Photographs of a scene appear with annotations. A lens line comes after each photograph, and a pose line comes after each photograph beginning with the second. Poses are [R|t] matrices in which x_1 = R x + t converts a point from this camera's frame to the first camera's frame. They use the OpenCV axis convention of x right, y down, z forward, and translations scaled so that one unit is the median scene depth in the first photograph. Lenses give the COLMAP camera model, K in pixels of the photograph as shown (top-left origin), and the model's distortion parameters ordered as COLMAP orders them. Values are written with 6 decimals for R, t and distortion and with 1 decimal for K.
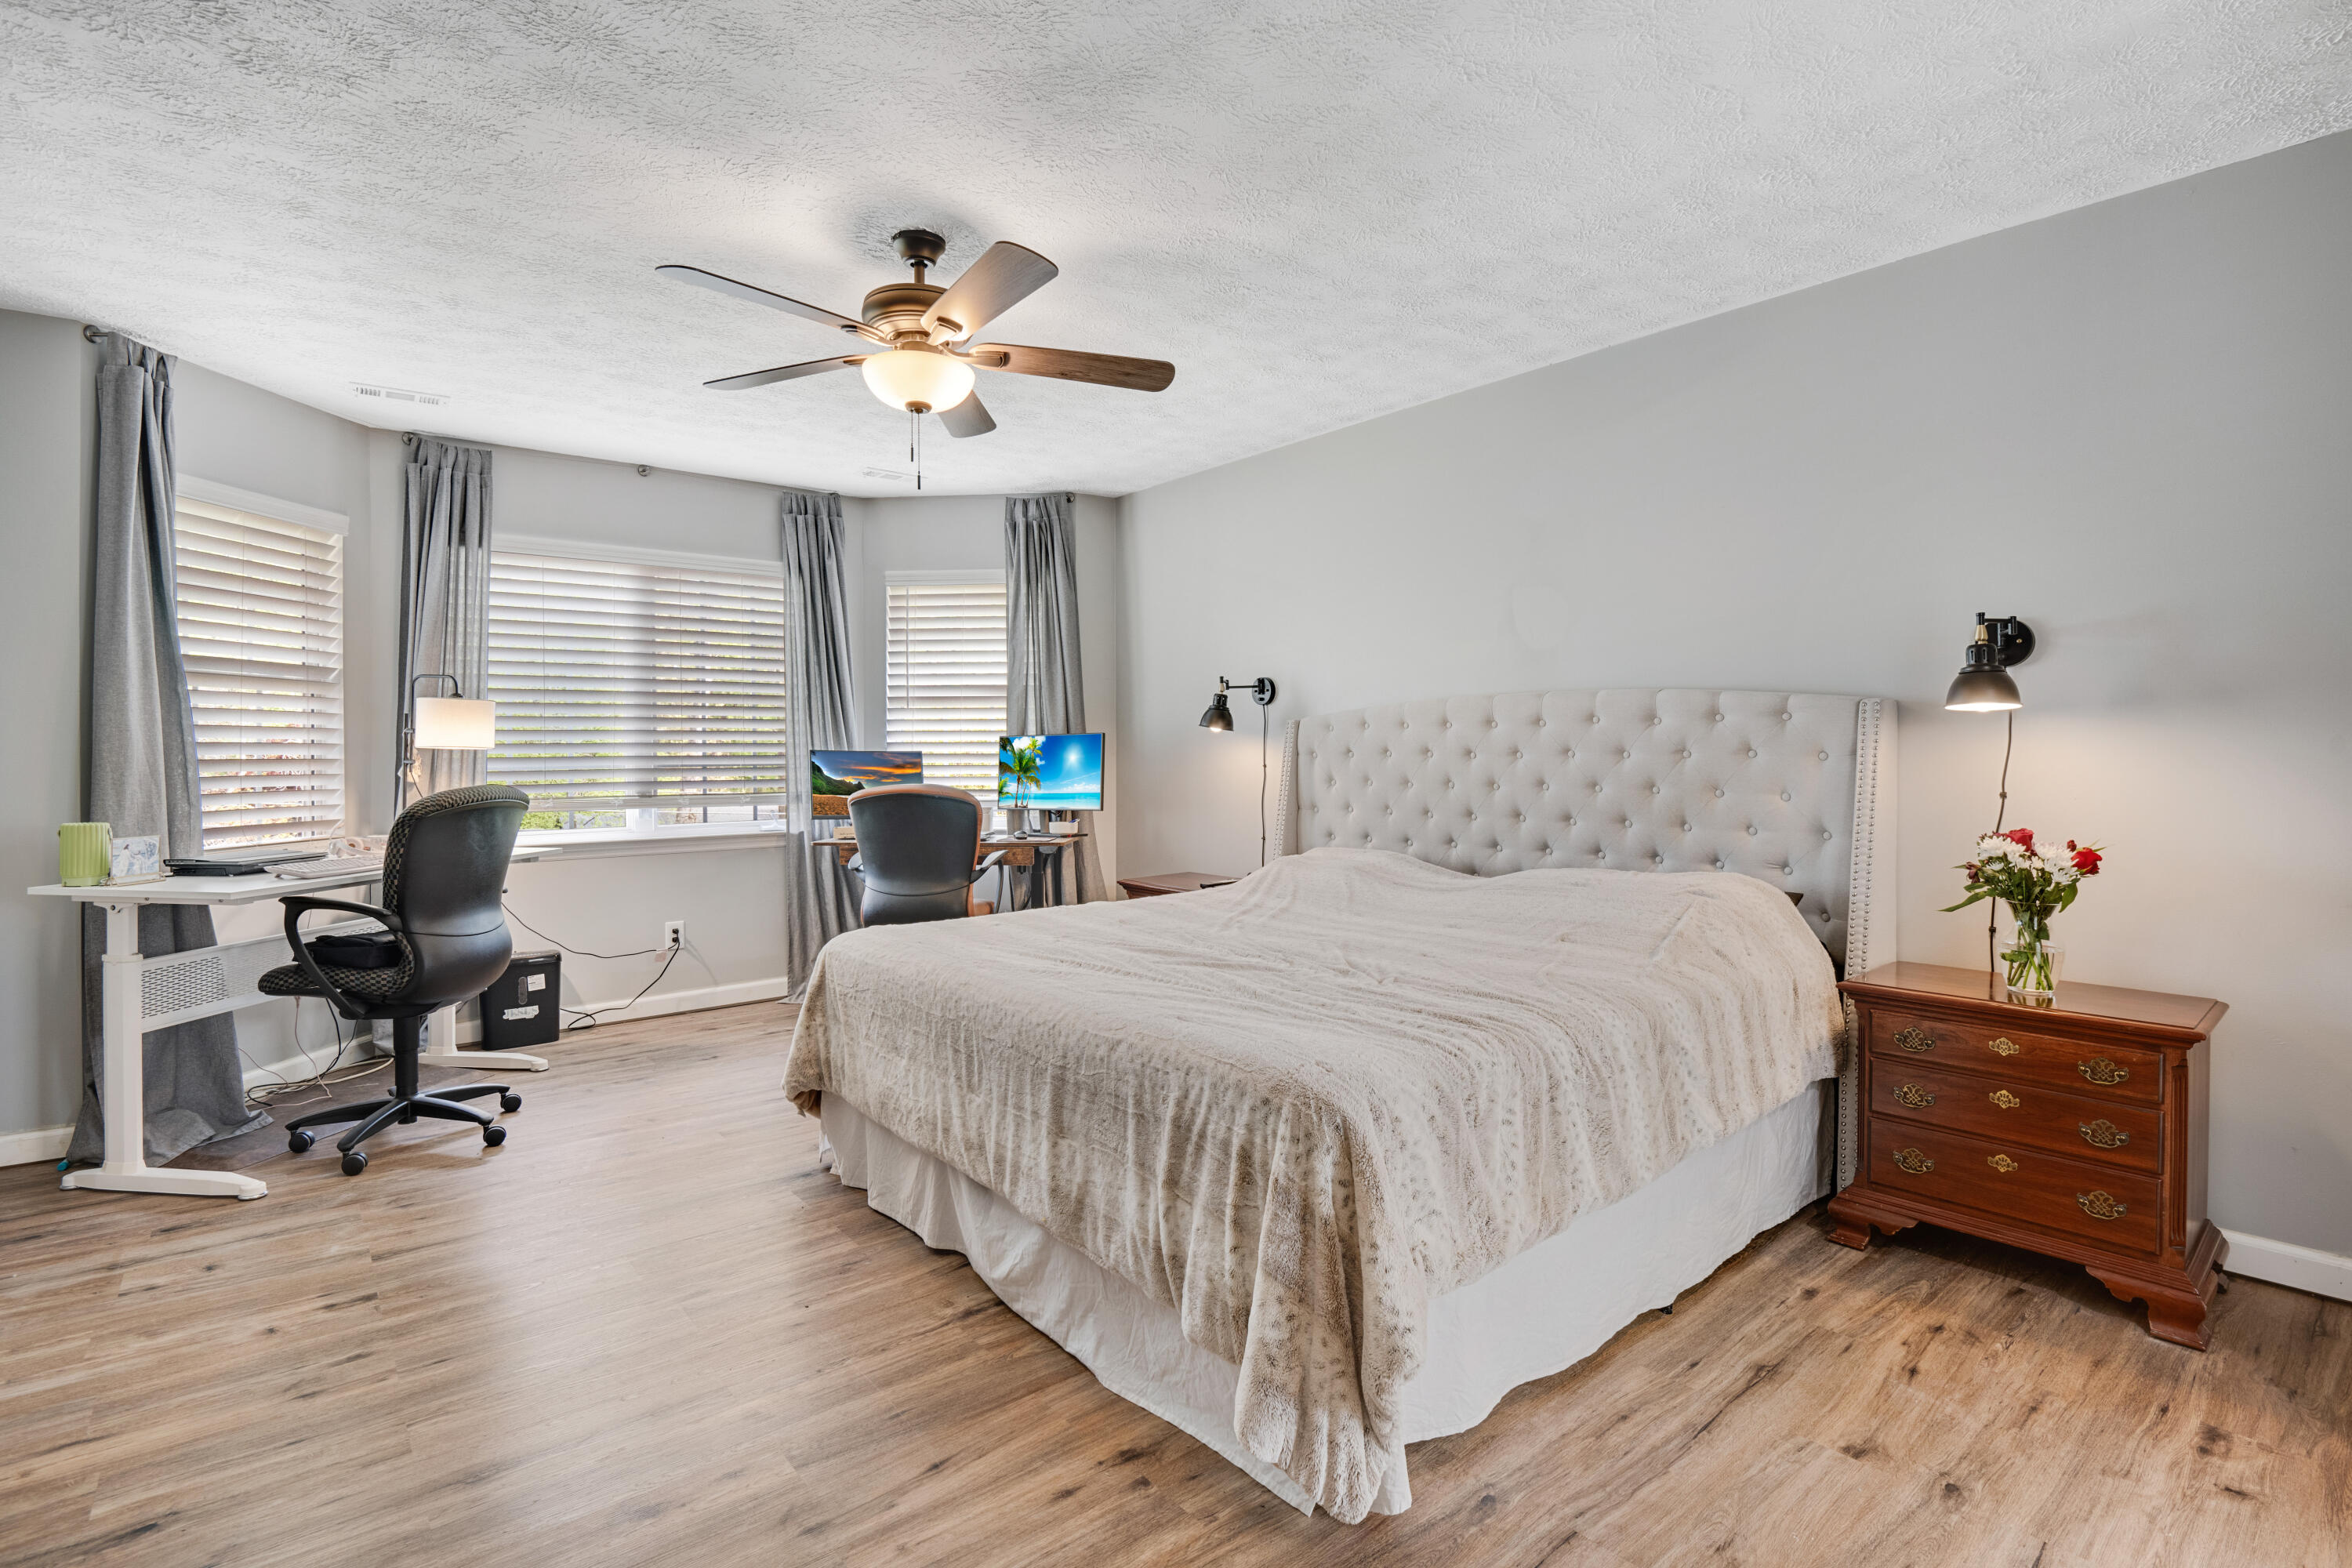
lens RADIAL K [[1137.2, 0, 1174.1], [0, 1137.2, 763.4], [0, 0, 1]] dist [-0.003823, -0.000962]
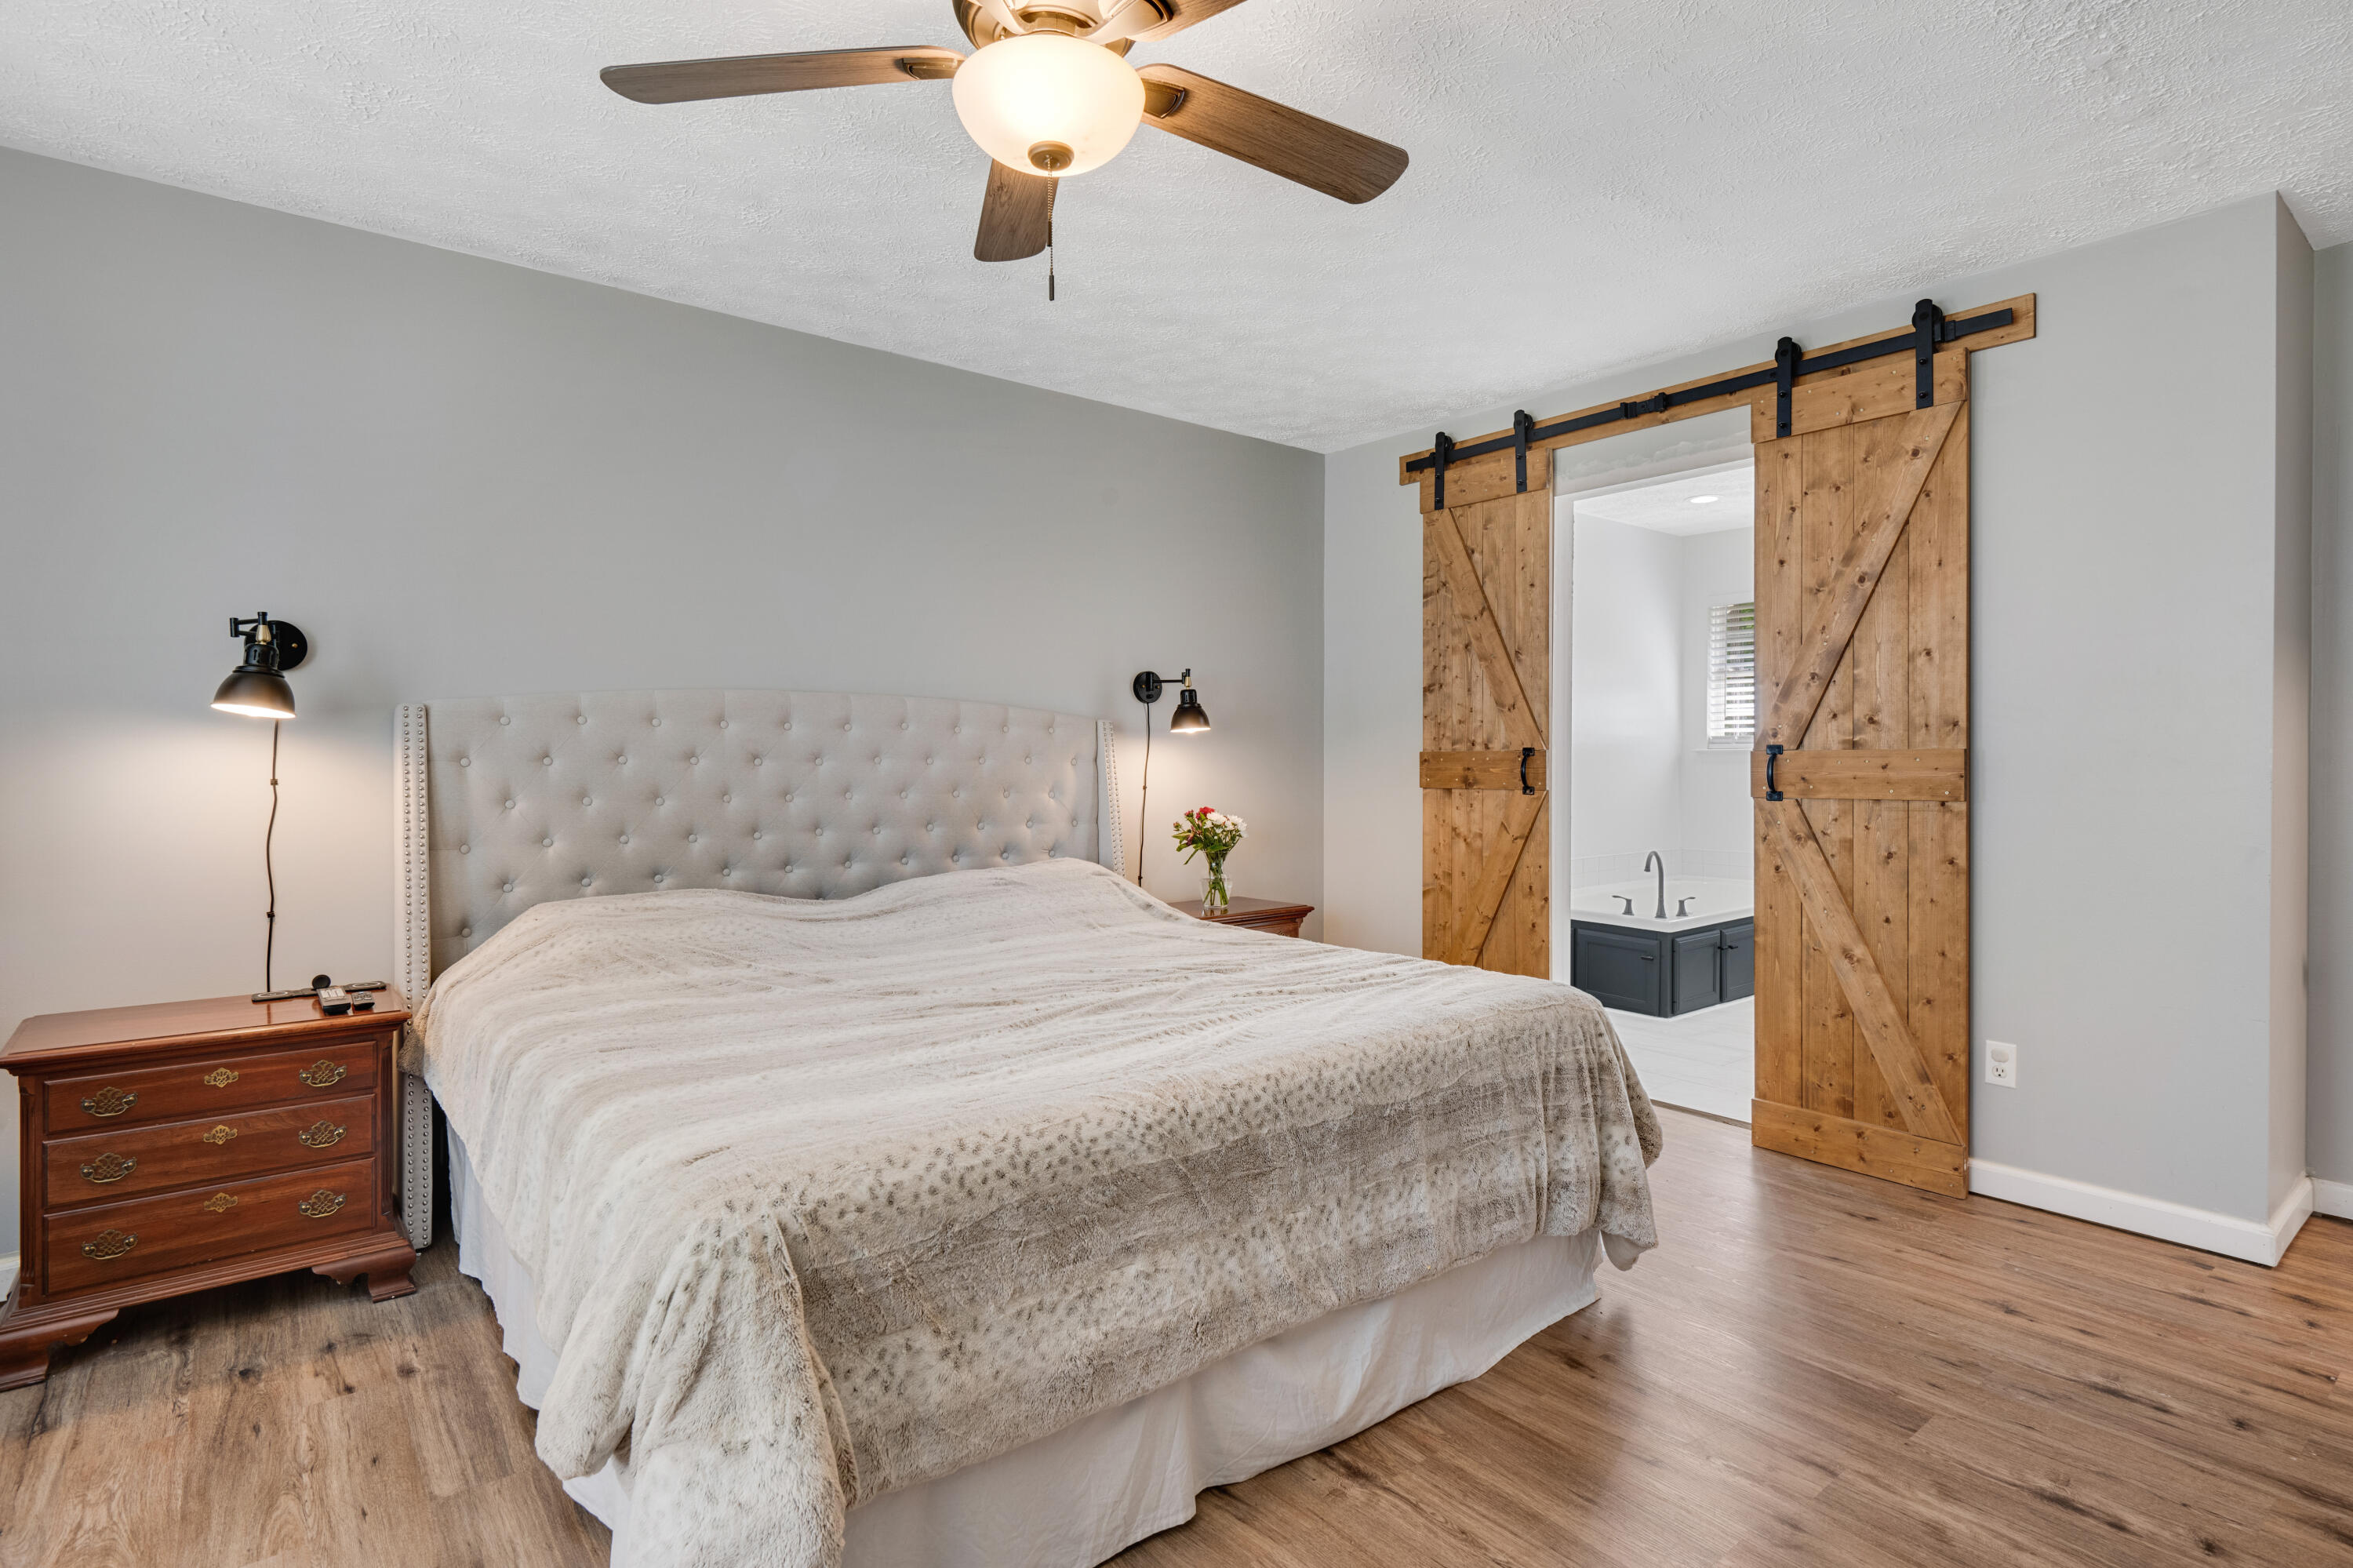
lens RADIAL K [[1134.9, 0, 1176.5], [0, 1134.9, 784.0], [0, 0, 1]] dist [-0.025773, -0.000195]
pose [[0.015104, -0.016205, 0.999755, -0.679420], [0.007454, 0.999843, 0.016094, -0.000700], [-0.999858, 0.007209, 0.015222, 0.798502]]
